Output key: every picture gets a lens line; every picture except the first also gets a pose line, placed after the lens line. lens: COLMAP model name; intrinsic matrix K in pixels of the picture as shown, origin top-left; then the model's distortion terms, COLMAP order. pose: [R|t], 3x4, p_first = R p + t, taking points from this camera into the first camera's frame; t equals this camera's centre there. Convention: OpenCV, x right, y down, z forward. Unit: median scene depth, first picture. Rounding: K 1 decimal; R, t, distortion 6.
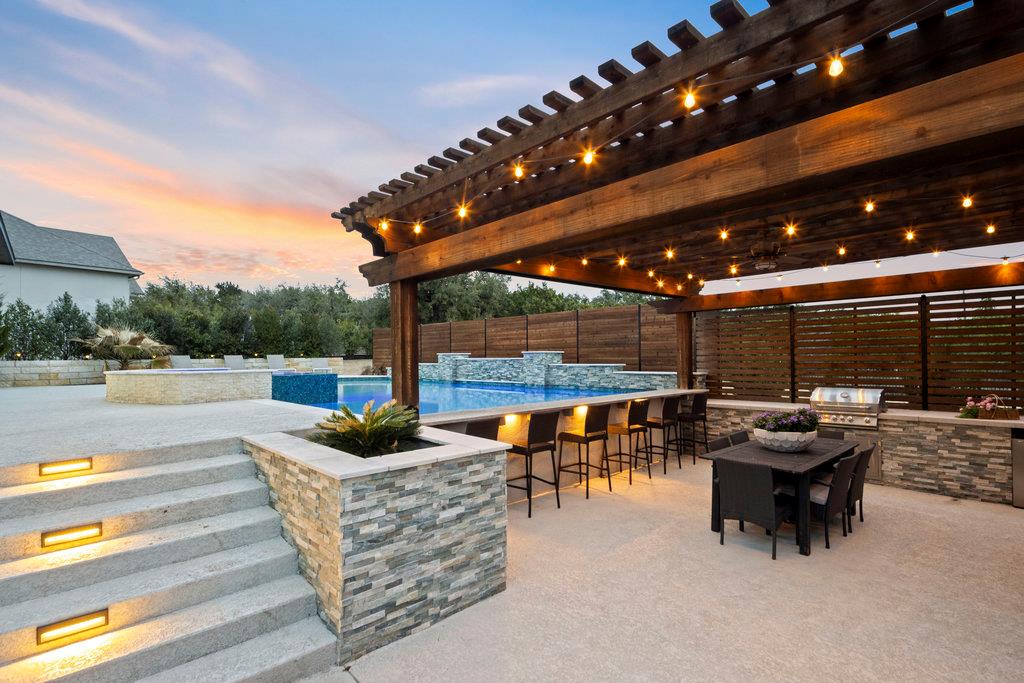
lens RADIAL K [[496.0, 0, 515.9], [0, 496.0, 346.6], [0, 0, 1]] dist [0.006421, -0.001341]
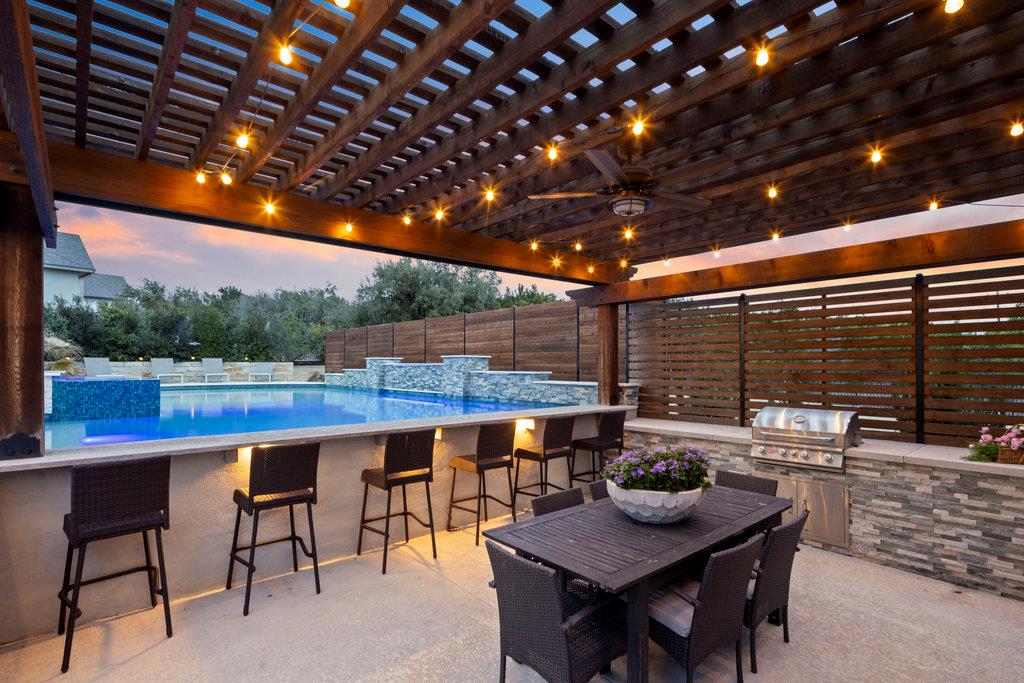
lens RADIAL K [[496.0, 0, 513.5], [0, 496.0, 355.3], [0, 0, 1]] dist [0.006421, -0.001341]
pose [[0.999202, 0.009118, -0.038889, 0.261293], [-0.009037, 0.999957, 0.002270, 0.009703], [0.038908, -0.001917, 0.999241, 0.266860]]
